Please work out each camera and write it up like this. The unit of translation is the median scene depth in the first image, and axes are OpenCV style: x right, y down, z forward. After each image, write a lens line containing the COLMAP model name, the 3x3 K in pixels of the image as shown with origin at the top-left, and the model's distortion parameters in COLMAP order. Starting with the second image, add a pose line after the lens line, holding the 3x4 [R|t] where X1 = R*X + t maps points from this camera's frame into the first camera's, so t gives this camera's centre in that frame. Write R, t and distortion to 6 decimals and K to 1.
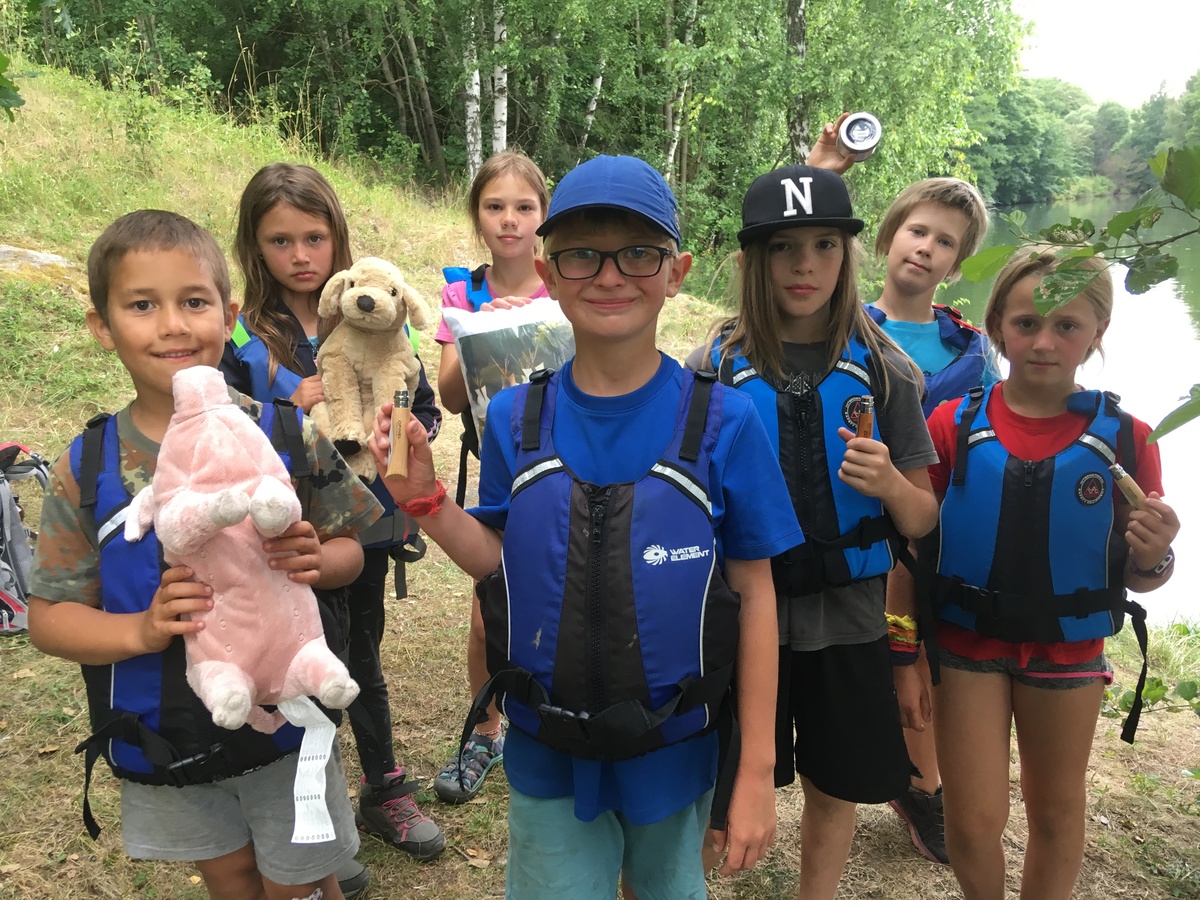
lens RADIAL K [[1006.2, 0, 606.0], [0, 1006.2, 447.4], [0, 0, 1]] dist [0.096081, -0.151468]
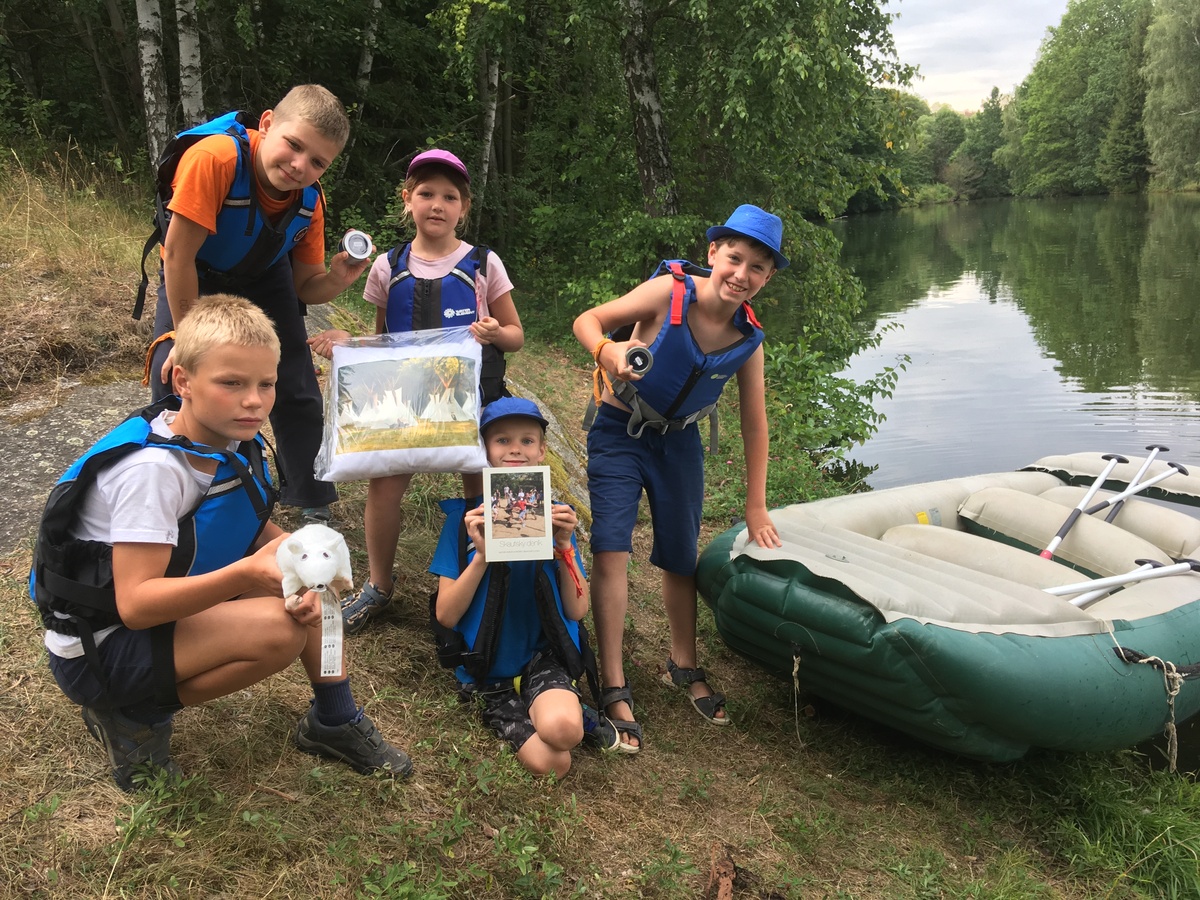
lens RADIAL K [[1006.2, 0, 606.0], [0, 1006.2, 447.4], [0, 0, 1]] dist [0.096081, -0.151468]
pose [[0.990843, -0.047648, 0.126332, 0.024066], [0.049428, 0.998717, -0.010989, -0.020915], [-0.125646, 0.017133, 0.991927, 0.116744]]
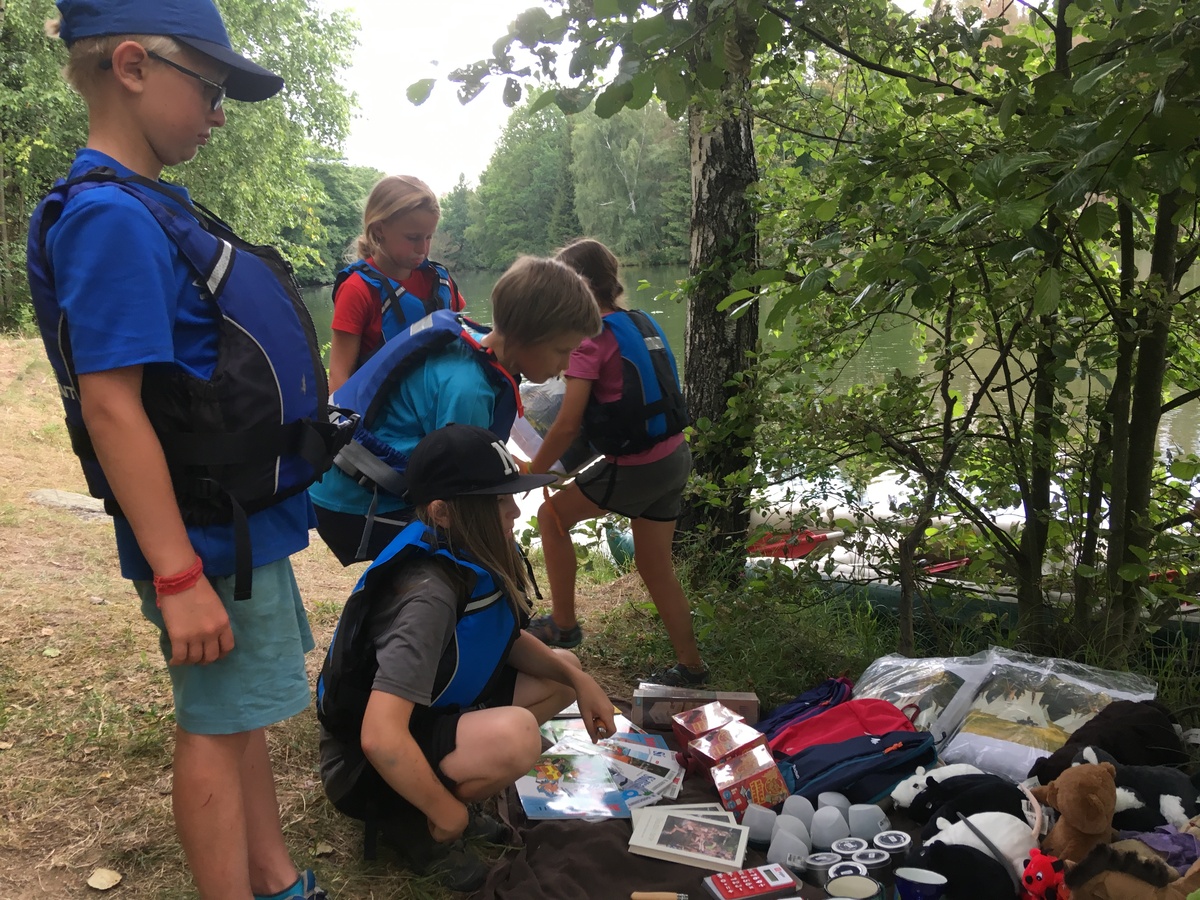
lens RADIAL K [[1000.2, 0, 601.7], [0, 1000.2, 450.4], [0, 0, 1]] dist [0.085185, -0.143405]
pose [[0.819338, -0.107488, 0.563144, -0.008647], [0.146930, 0.988830, -0.025034, 0.011693], [-0.554163, 0.103254, 0.825979, -0.009883]]
